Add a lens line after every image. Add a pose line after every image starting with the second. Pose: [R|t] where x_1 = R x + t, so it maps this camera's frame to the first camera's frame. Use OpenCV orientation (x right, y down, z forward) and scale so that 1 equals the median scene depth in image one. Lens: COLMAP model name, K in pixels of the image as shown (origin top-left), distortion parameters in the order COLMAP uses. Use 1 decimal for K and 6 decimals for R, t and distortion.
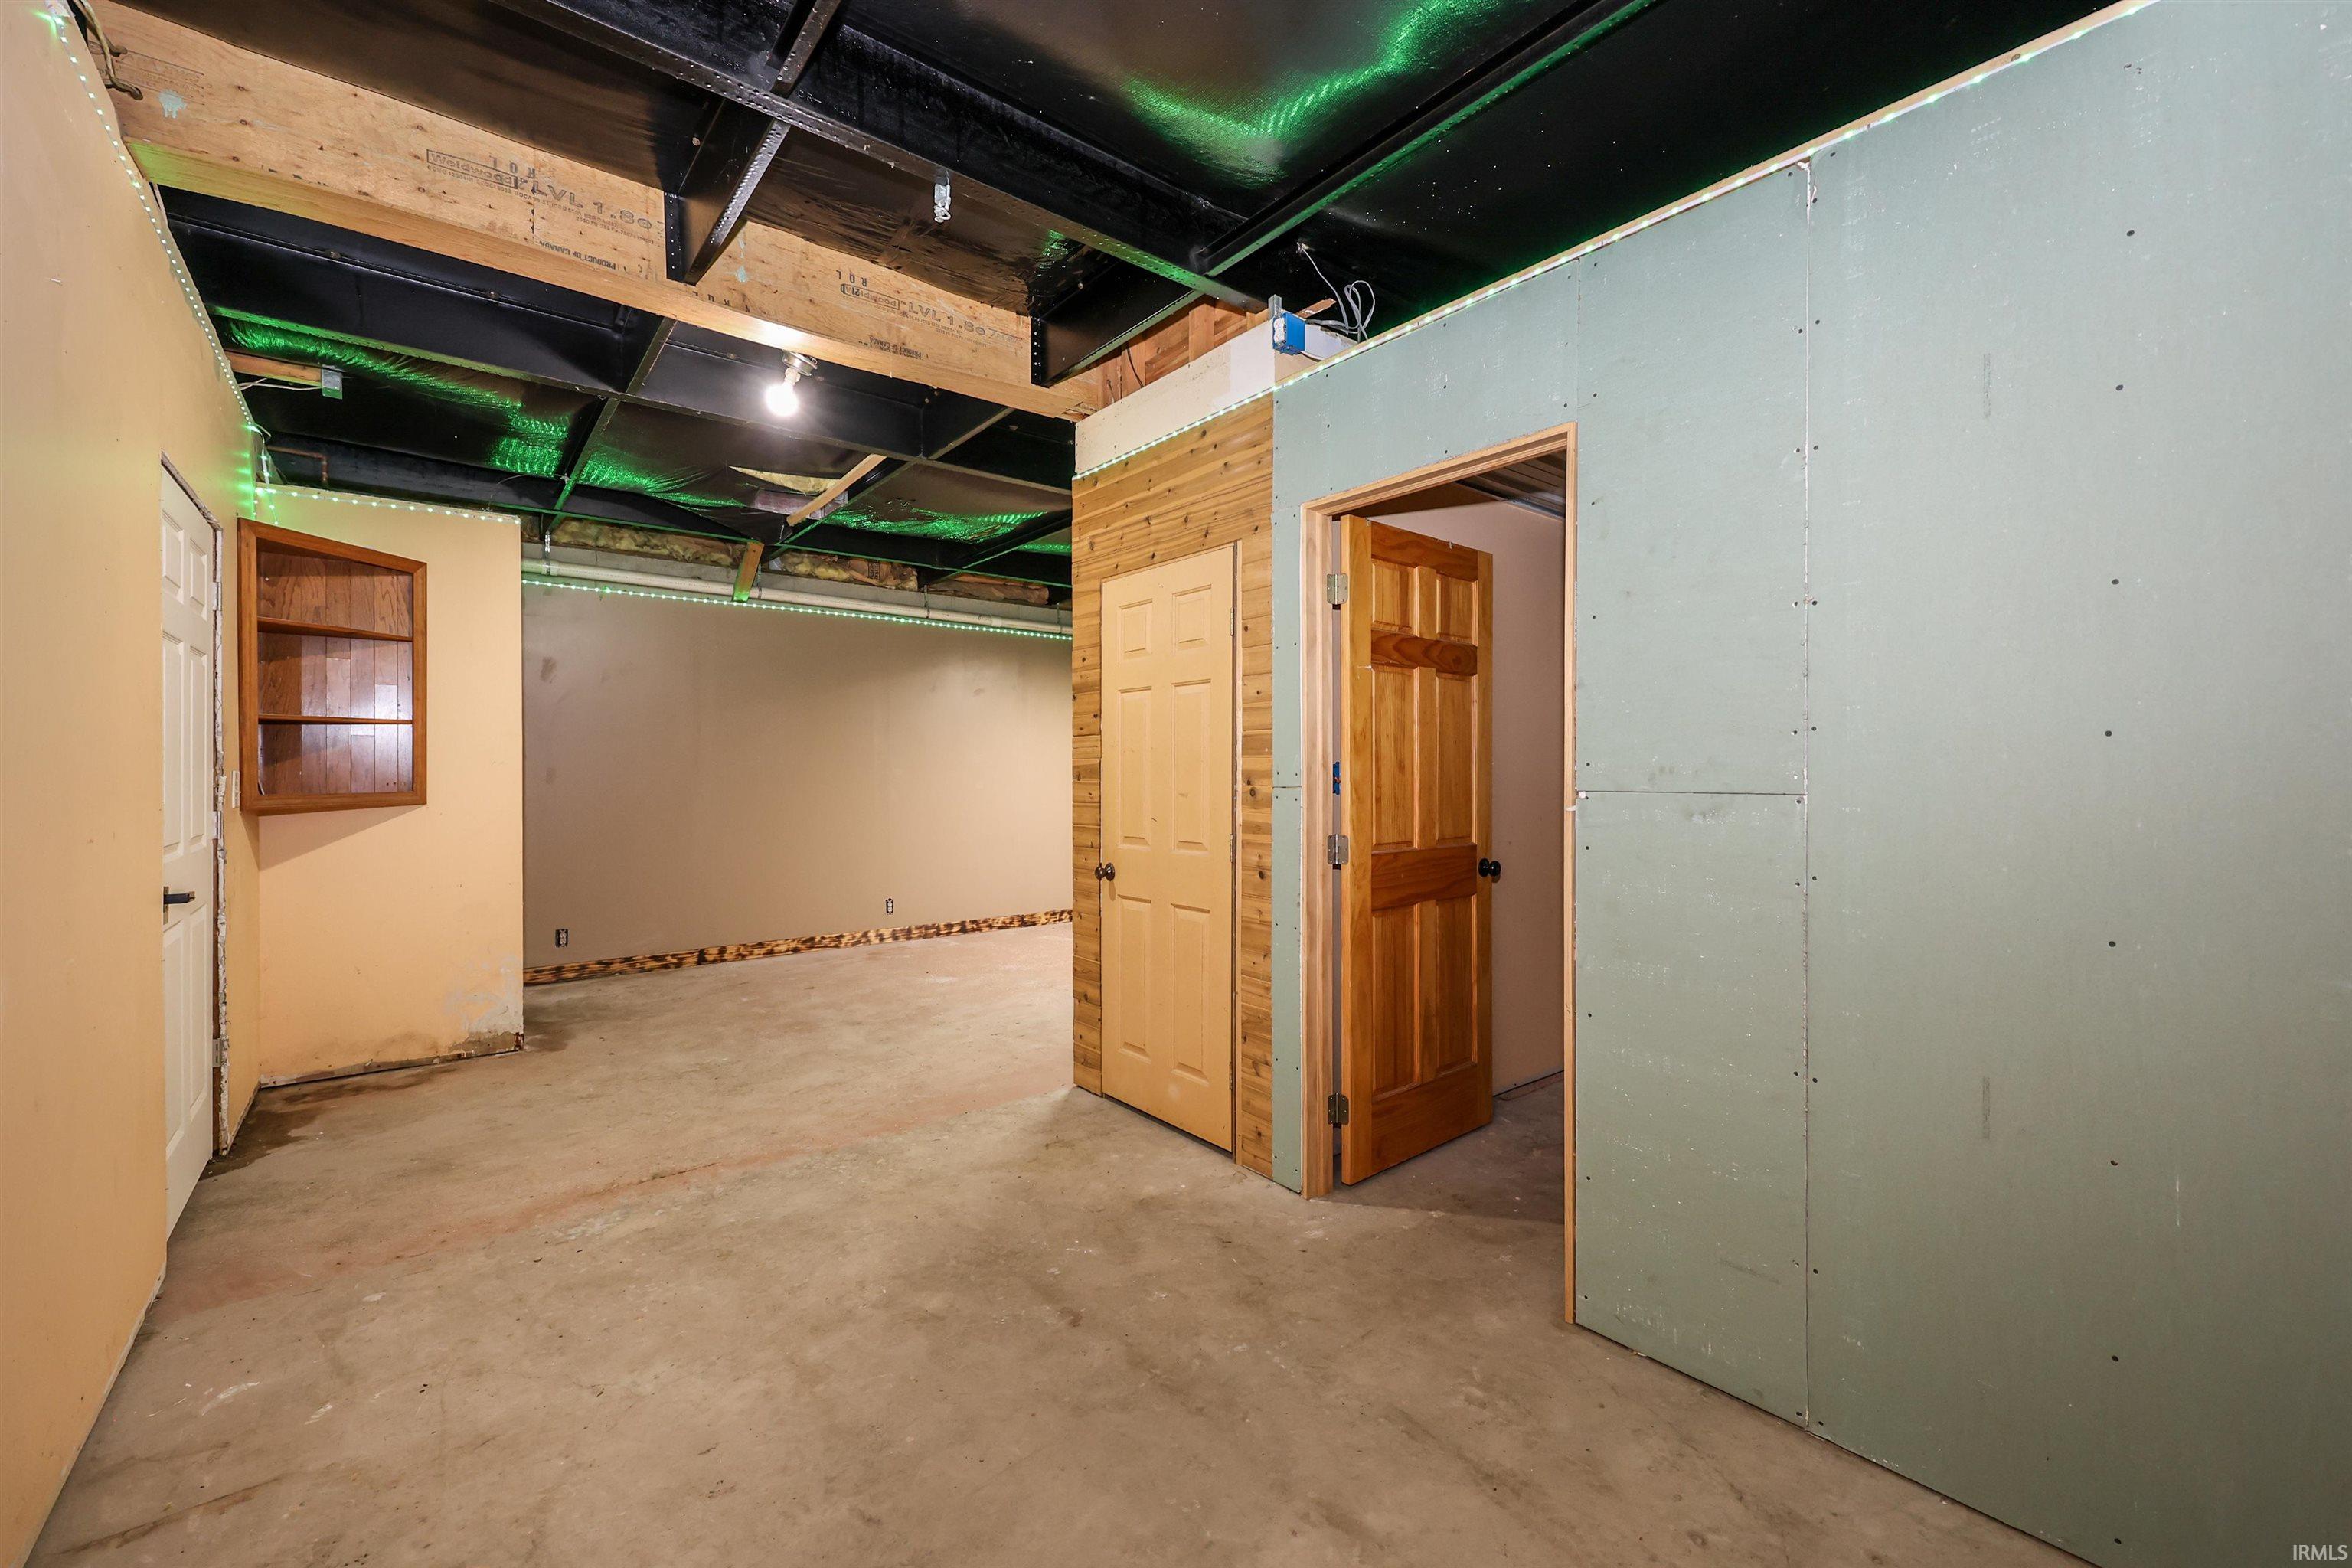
lens RADIAL K [[958.2, 0, 1178.8], [0, 958.2, 780.4], [0, 0, 1]] dist [-0.000671, 0.000055]
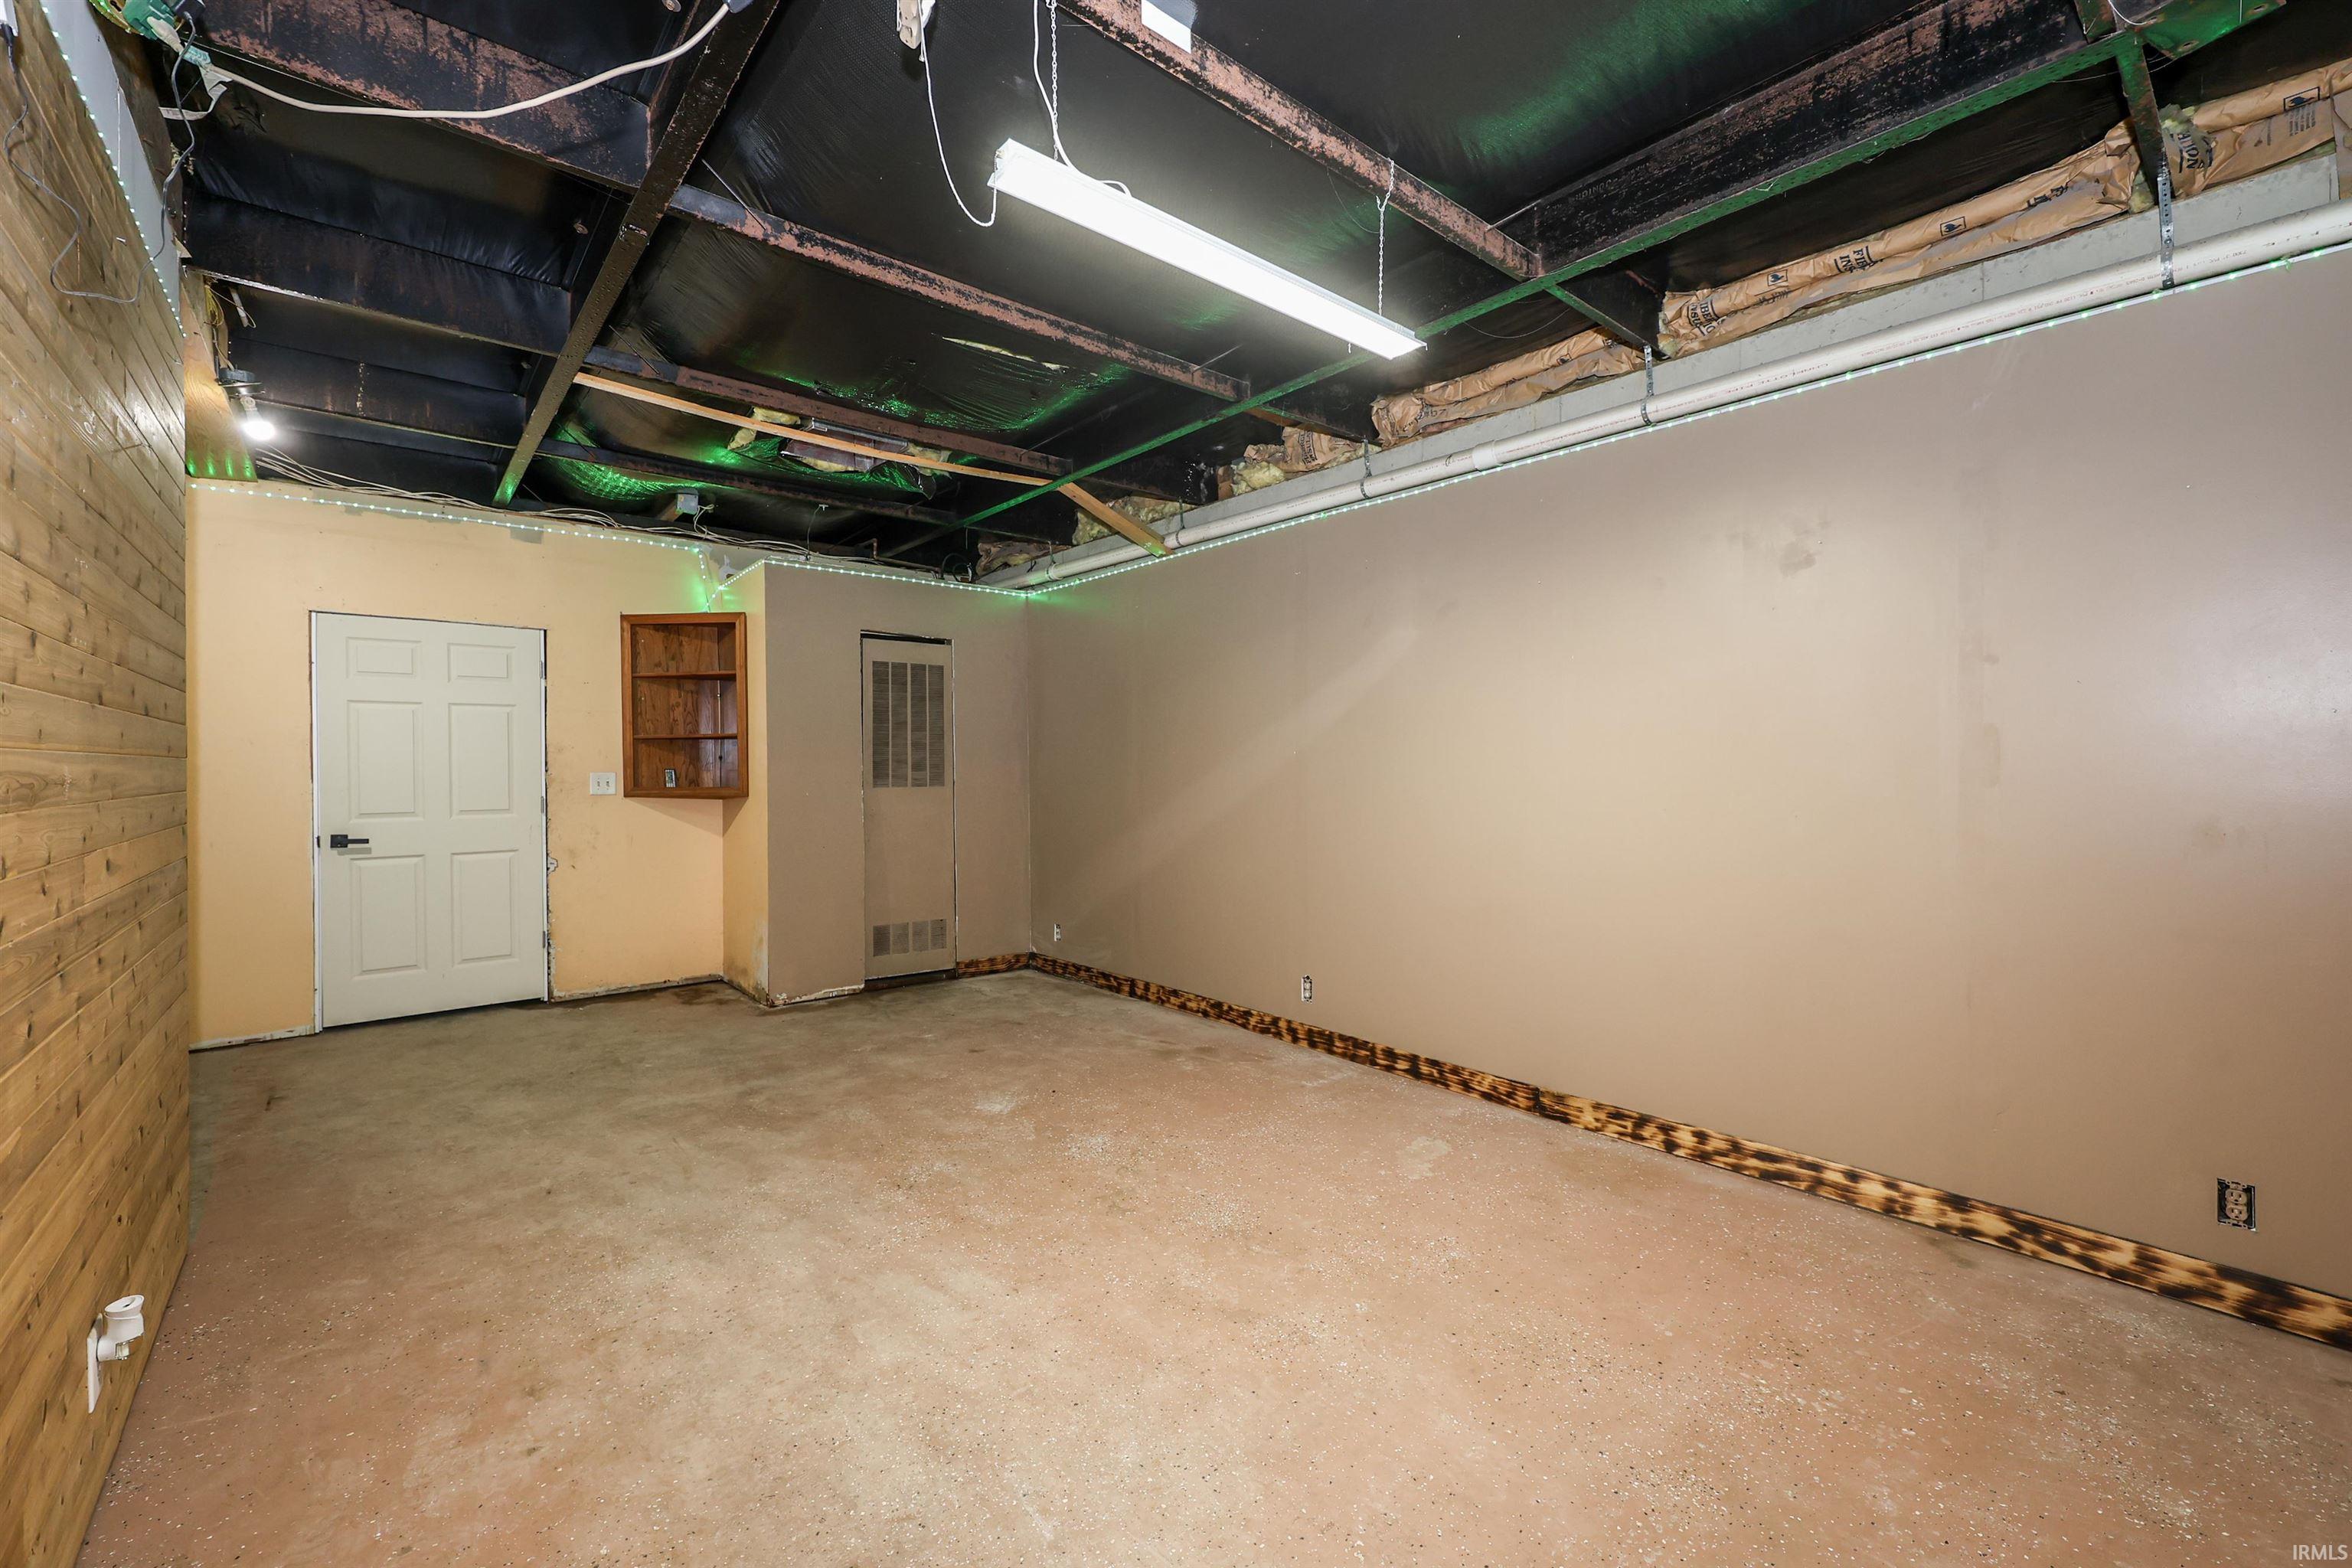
lens RADIAL K [[958.2, 0, 1164.0], [0, 958.2, 771.7], [0, 0, 1]] dist [-0.000671, 0.000055]
pose [[0.026223, 0.006613, -0.999634, 0.751295], [-0.004058, 0.999971, 0.006509, -0.026587], [0.999648, 0.003886, 0.026249, 2.180725]]
